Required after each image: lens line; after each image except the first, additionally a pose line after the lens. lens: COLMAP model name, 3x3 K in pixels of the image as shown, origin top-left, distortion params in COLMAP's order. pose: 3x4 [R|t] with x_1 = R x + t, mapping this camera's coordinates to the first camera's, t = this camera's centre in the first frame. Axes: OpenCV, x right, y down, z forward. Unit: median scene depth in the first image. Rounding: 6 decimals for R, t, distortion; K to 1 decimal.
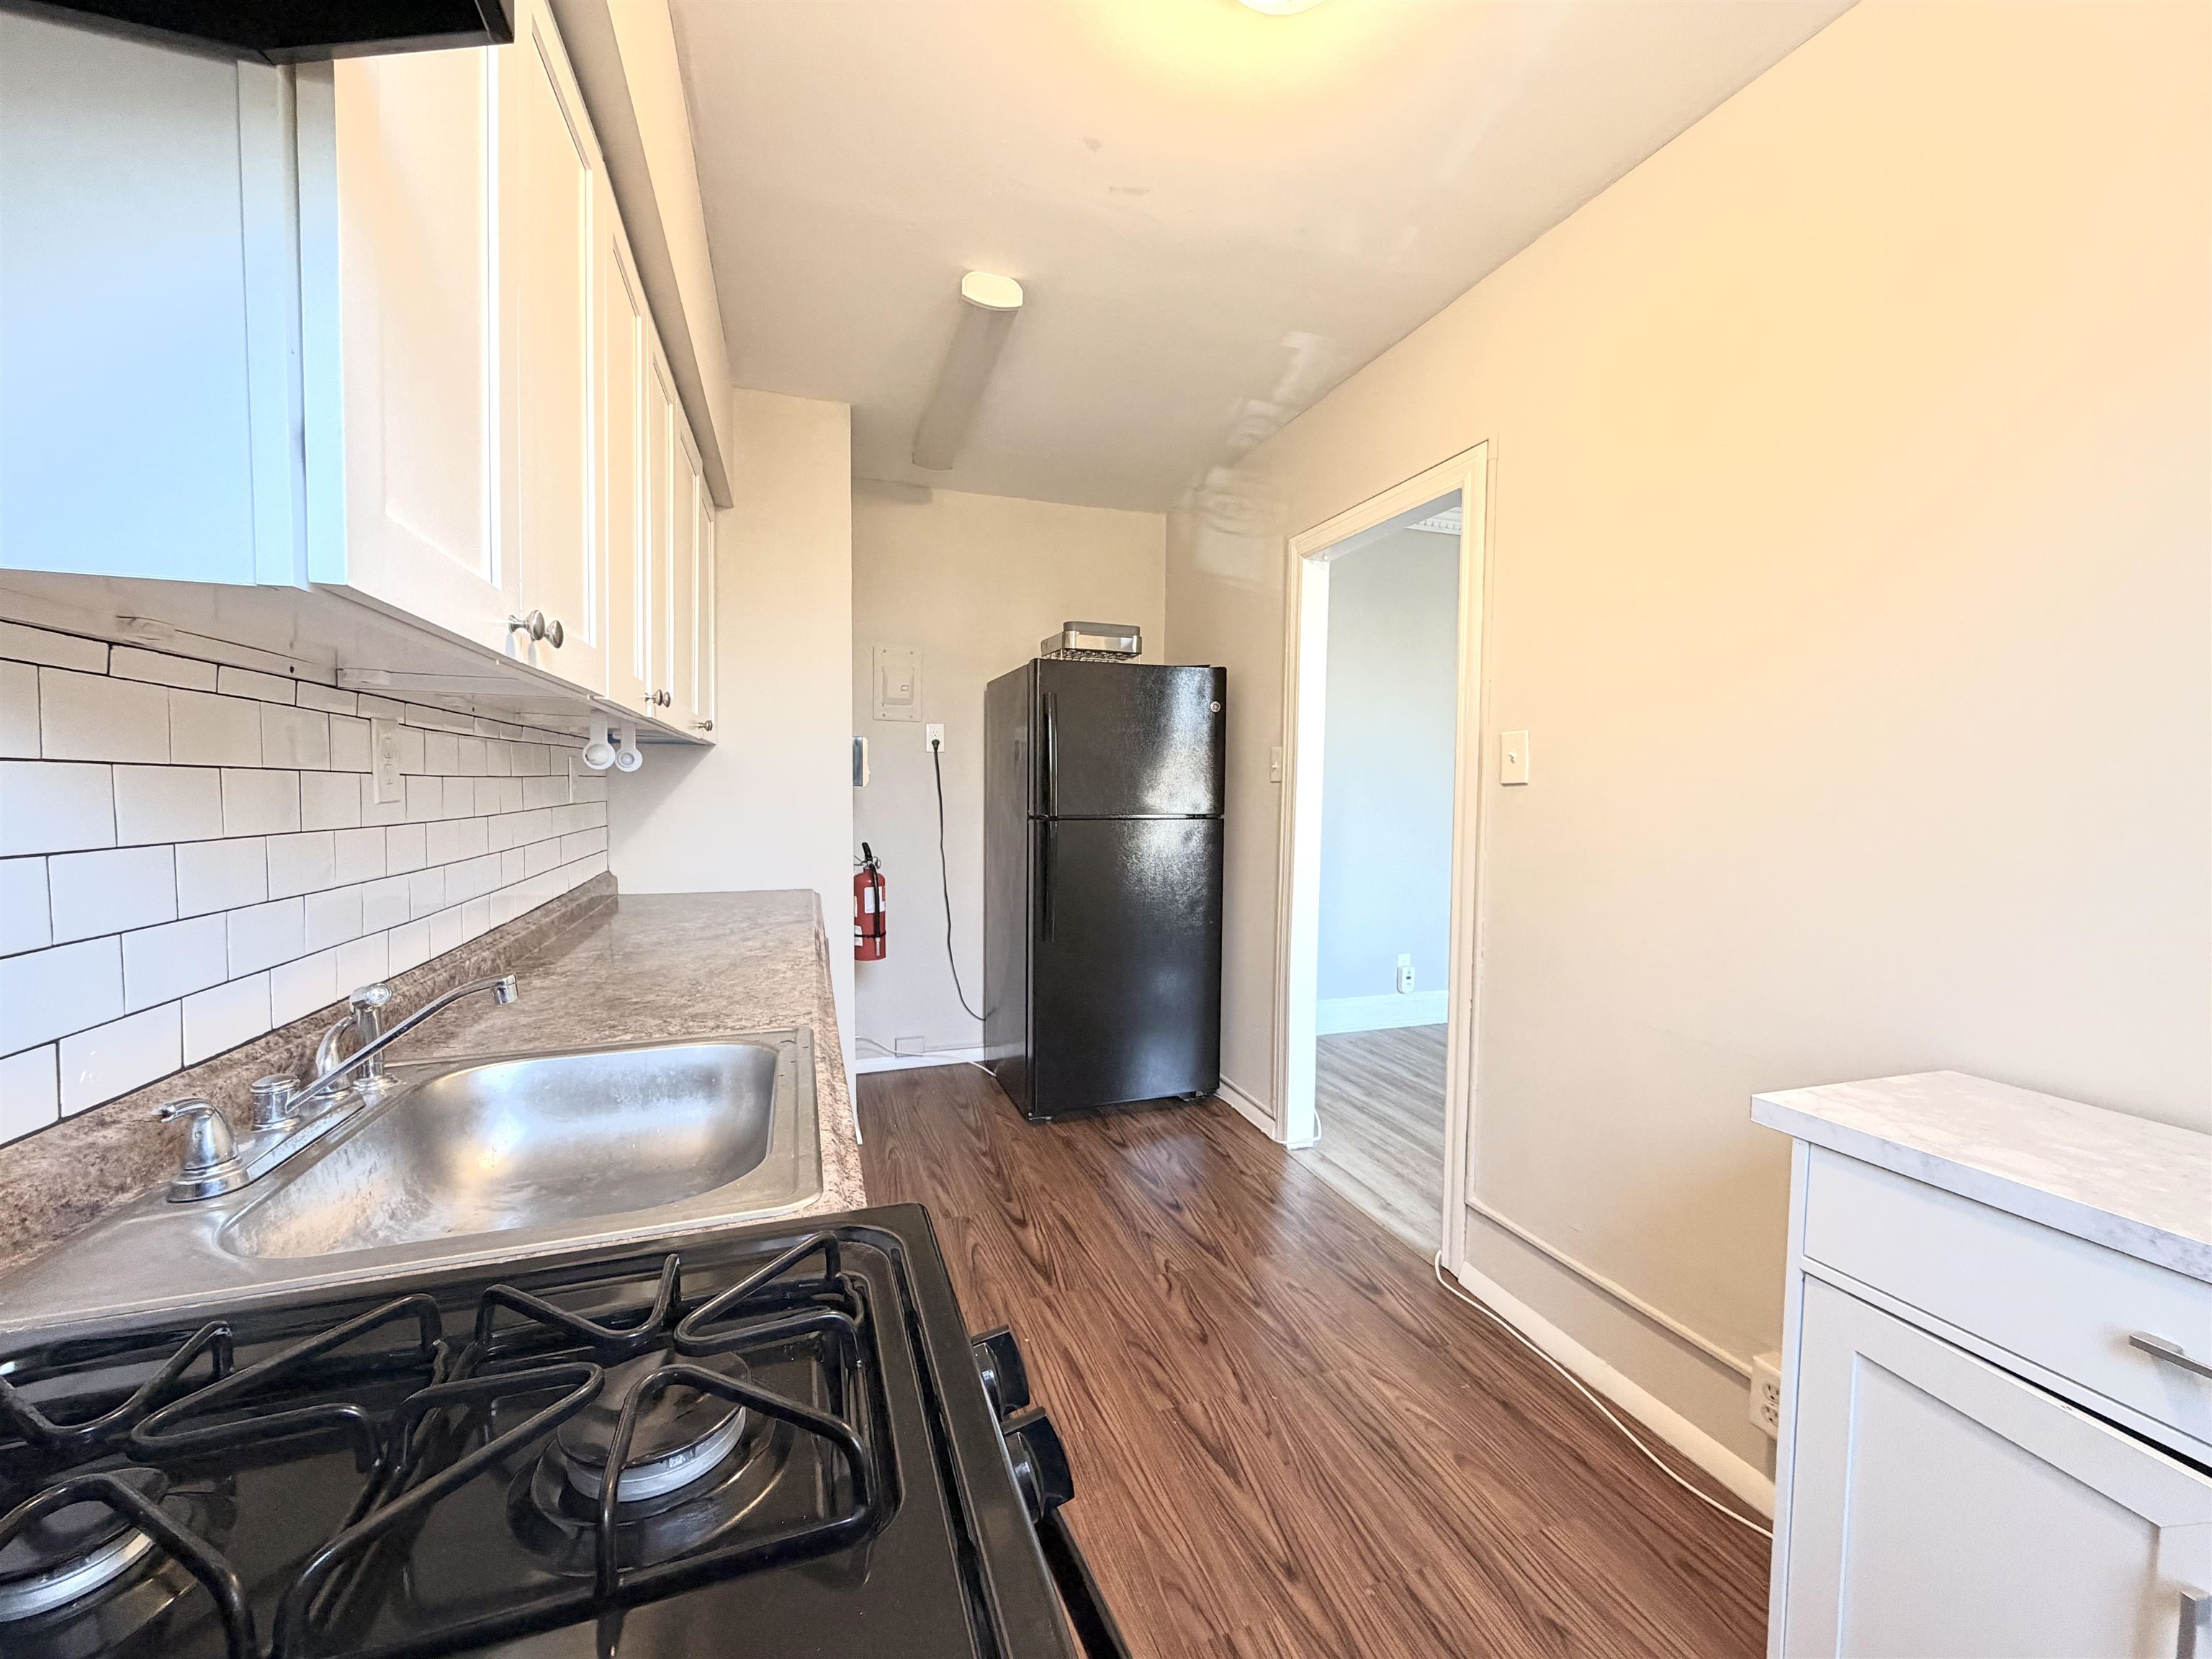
lens RADIAL K [[878.1, 0, 1098.2], [0, 878.1, 825.8], [0, 0, 1]] dist [0.000550, -0.000221]
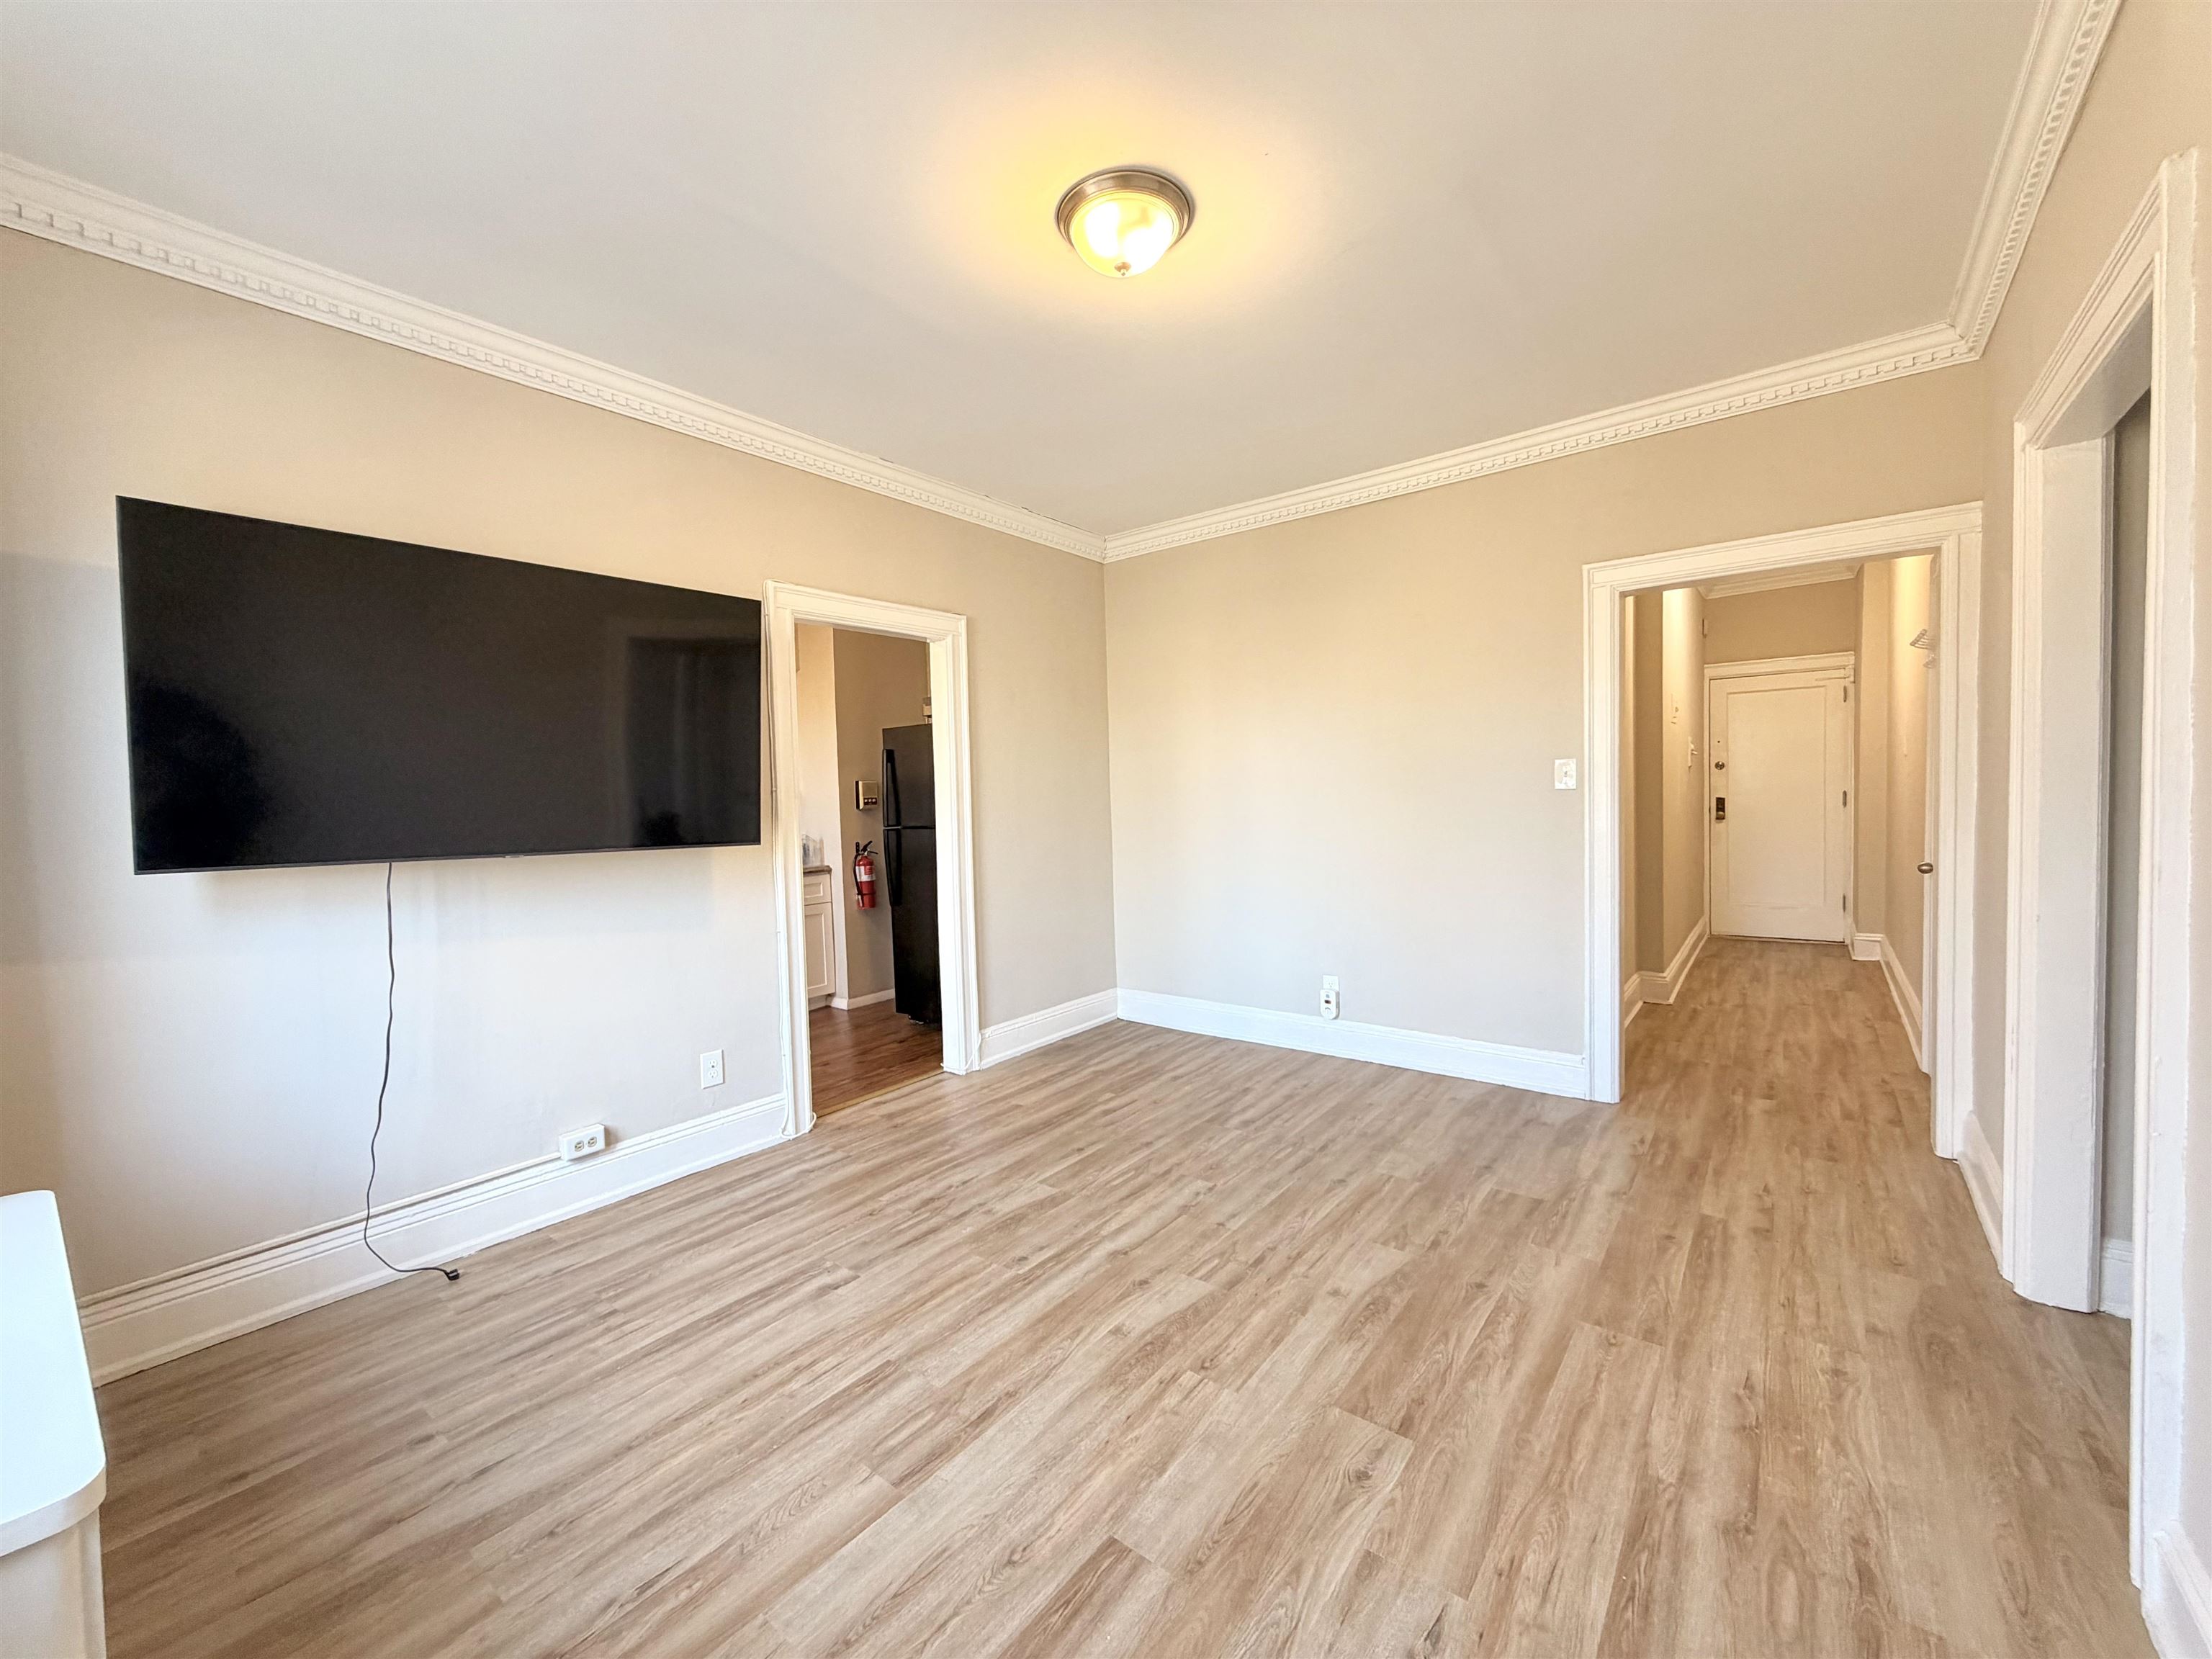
lens RADIAL K [[886.3, 0, 1101.5], [0, 886.3, 826.4], [0, 0, 1]] dist [0.000921, 0.000147]
pose [[0.546934, 0.003881, -0.837167, 1.268350], [0.000211, 0.999989, 0.004774, -0.018187], [0.837176, -0.002788, 0.546927, 0.373917]]
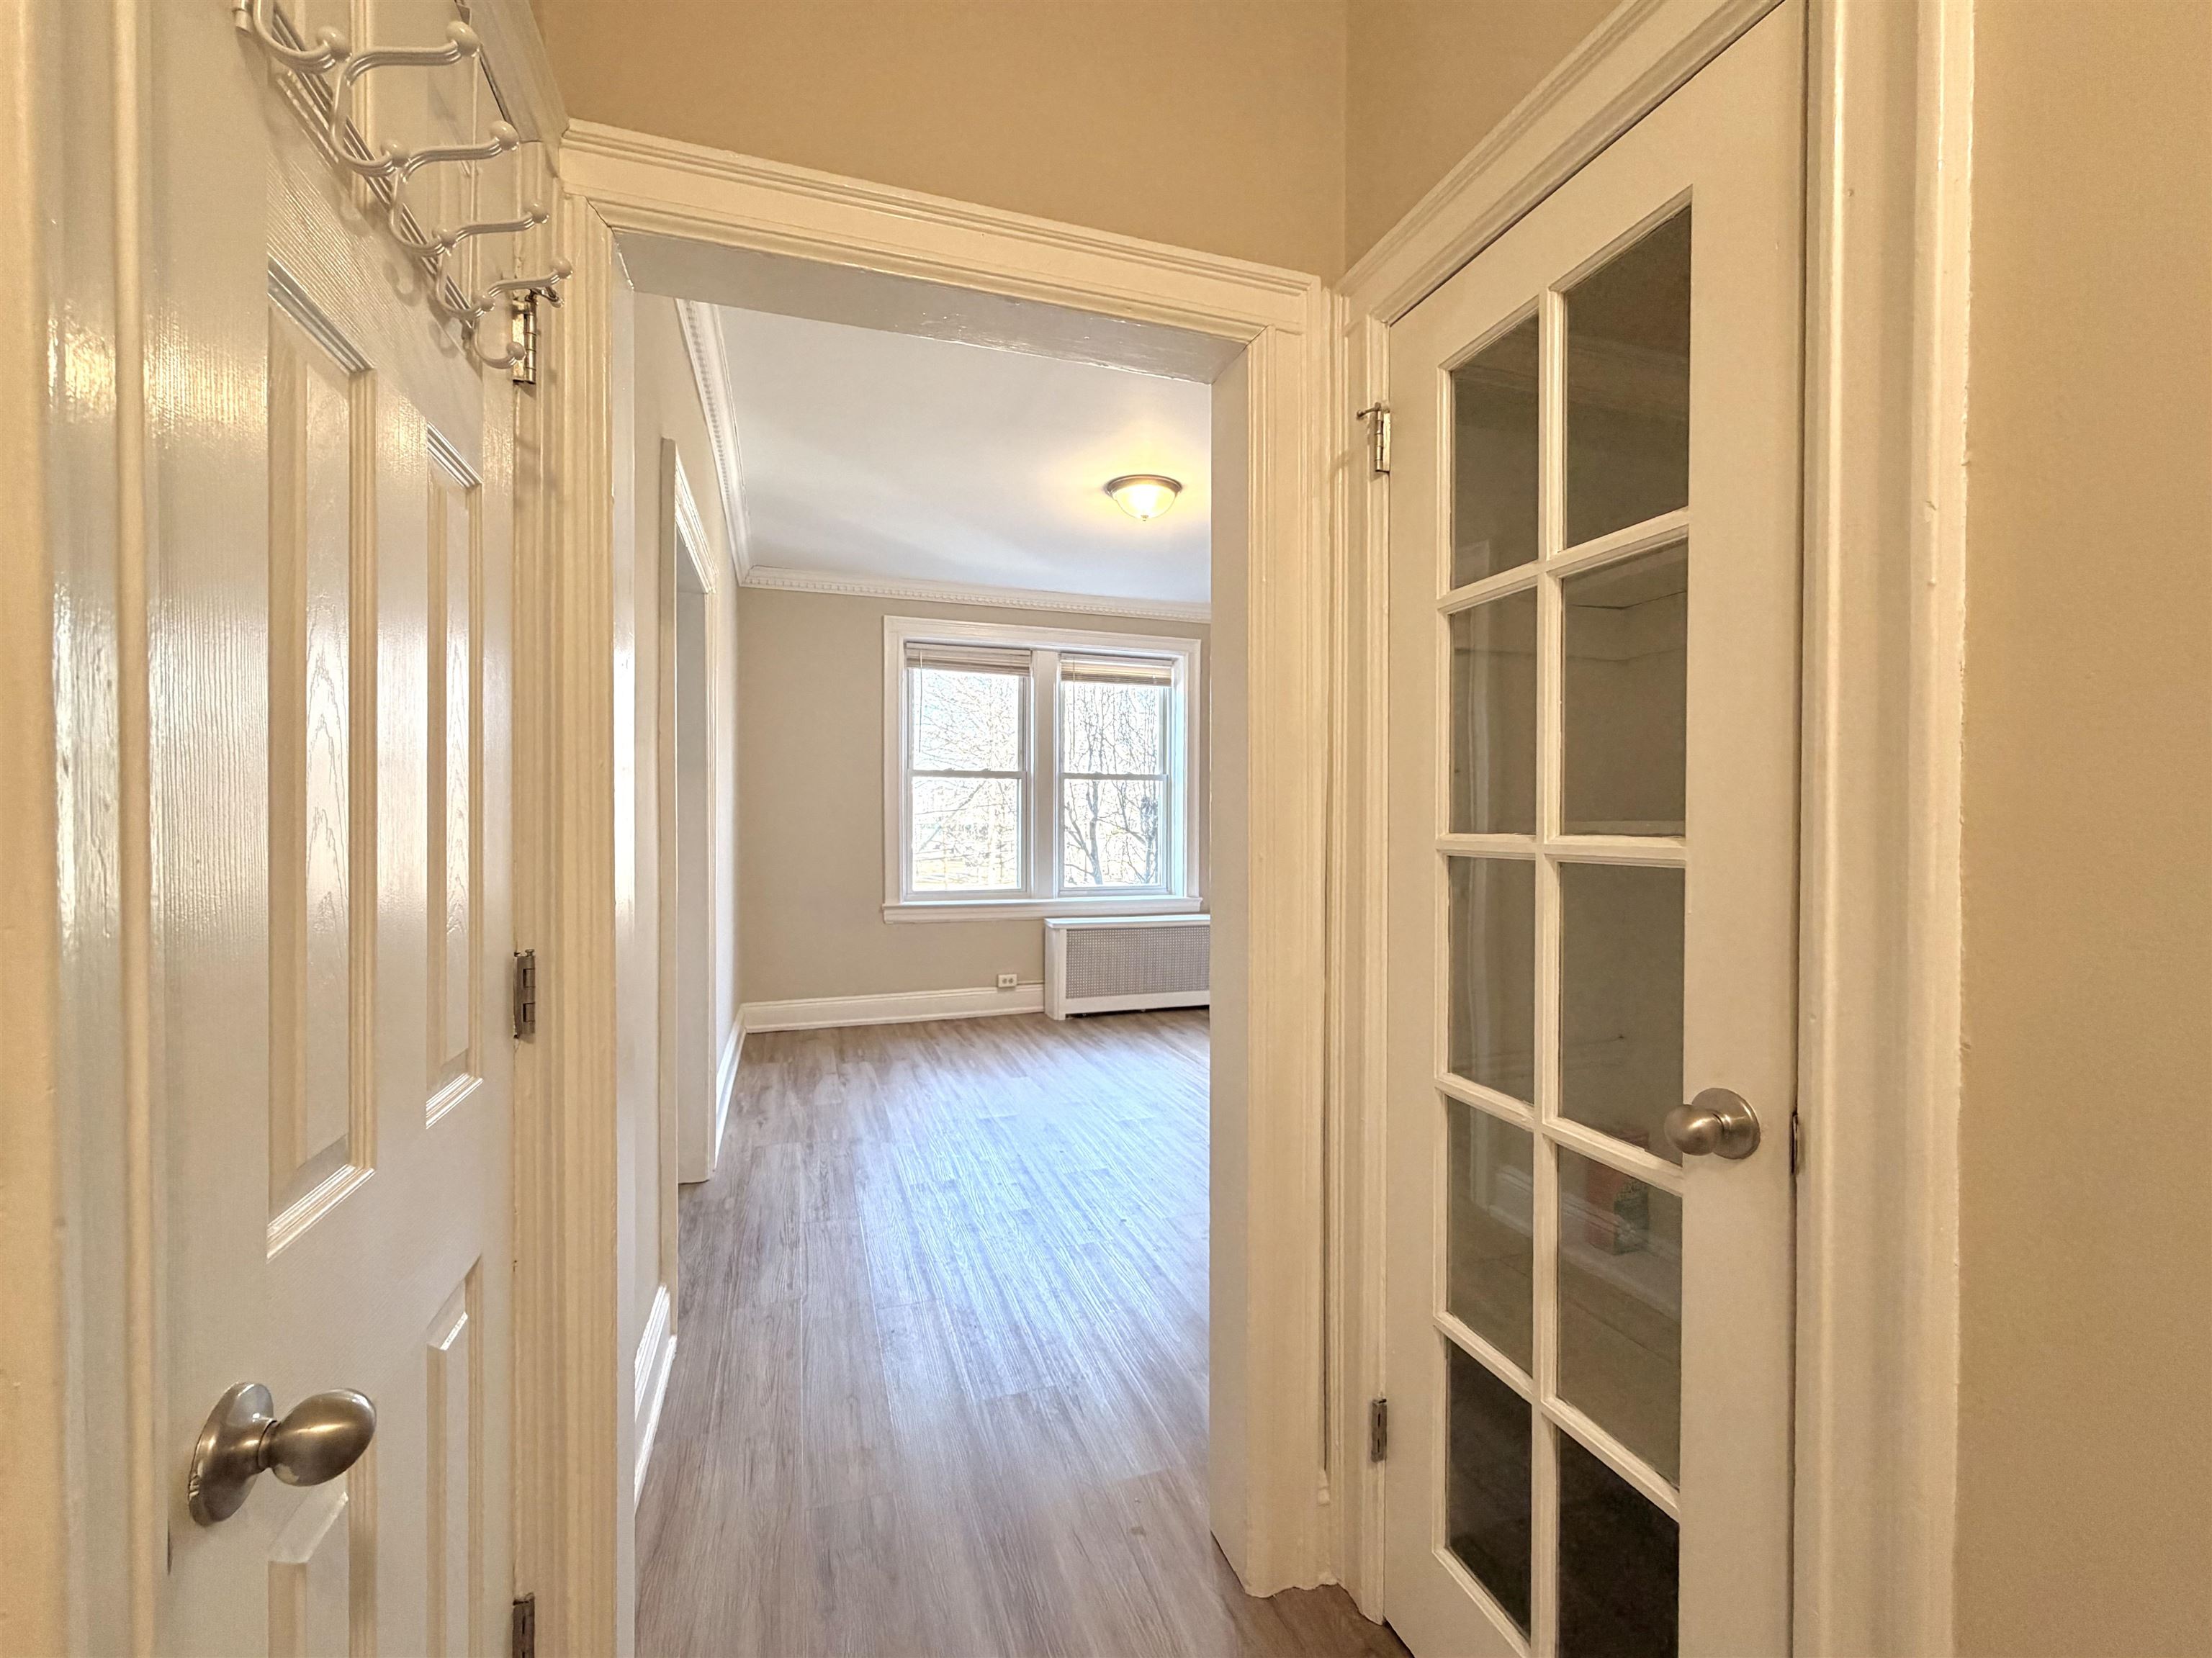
lens RADIAL K [[908.9, 0, 1101.0], [0, 908.9, 825.5], [0, 0, 1]] dist [0.000779, 0.000044]
pose [[-0.999870, -0.016112, 0.000646, 0.818519], [-0.016062, 0.998715, 0.048062, -0.074662], [-0.001420, 0.048045, -0.998844, 1.828409]]
